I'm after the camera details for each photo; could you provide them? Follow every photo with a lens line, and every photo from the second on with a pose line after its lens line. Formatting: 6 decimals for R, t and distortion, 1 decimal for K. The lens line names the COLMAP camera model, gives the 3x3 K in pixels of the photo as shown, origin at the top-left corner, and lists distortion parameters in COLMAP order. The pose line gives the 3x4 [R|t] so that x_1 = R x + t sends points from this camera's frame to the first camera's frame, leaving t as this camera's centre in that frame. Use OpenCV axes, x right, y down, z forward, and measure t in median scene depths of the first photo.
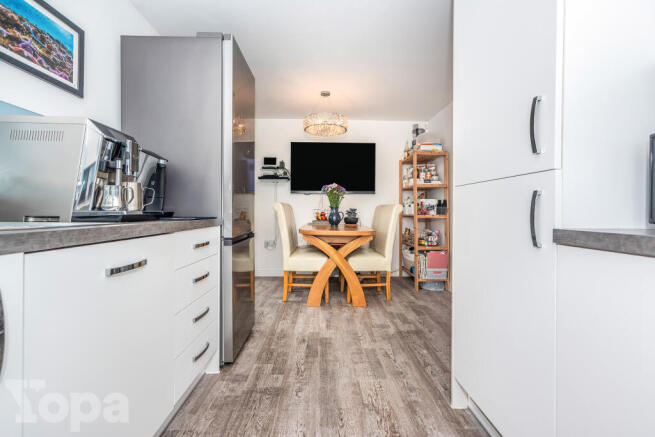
lens RADIAL K [[283.1, 0, 328.8], [0, 283.1, 212.8], [0, 0, 1]] dist [-0.027953, 0.016600]
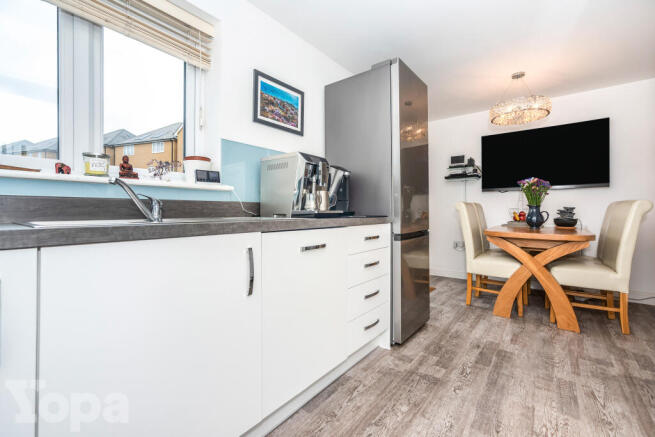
lens RADIAL K [[283.1, 0, 328.8], [0, 283.1, 212.8], [0, 0, 1]] dist [-0.027953, 0.016600]
pose [[0.765833, -0.005593, -0.643015, 0.113213], [0.002634, 0.999981, -0.005561, 0.005605], [0.643034, 0.002565, 0.765834, -0.040861]]
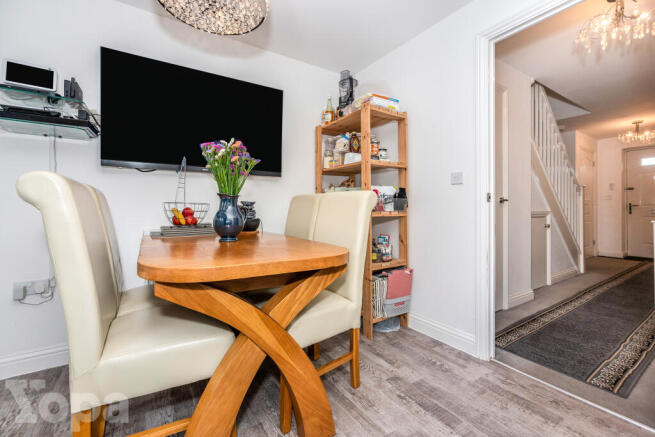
lens RADIAL K [[283.1, 0, 328.8], [0, 283.1, 212.8], [0, 0, 1]] dist [-0.027953, 0.016600]
pose [[0.856782, -0.011198, 0.515558, -0.090708], [0.007121, 0.999926, 0.009885, 0.002917], [-0.515630, -0.004798, 0.856798, 0.706965]]
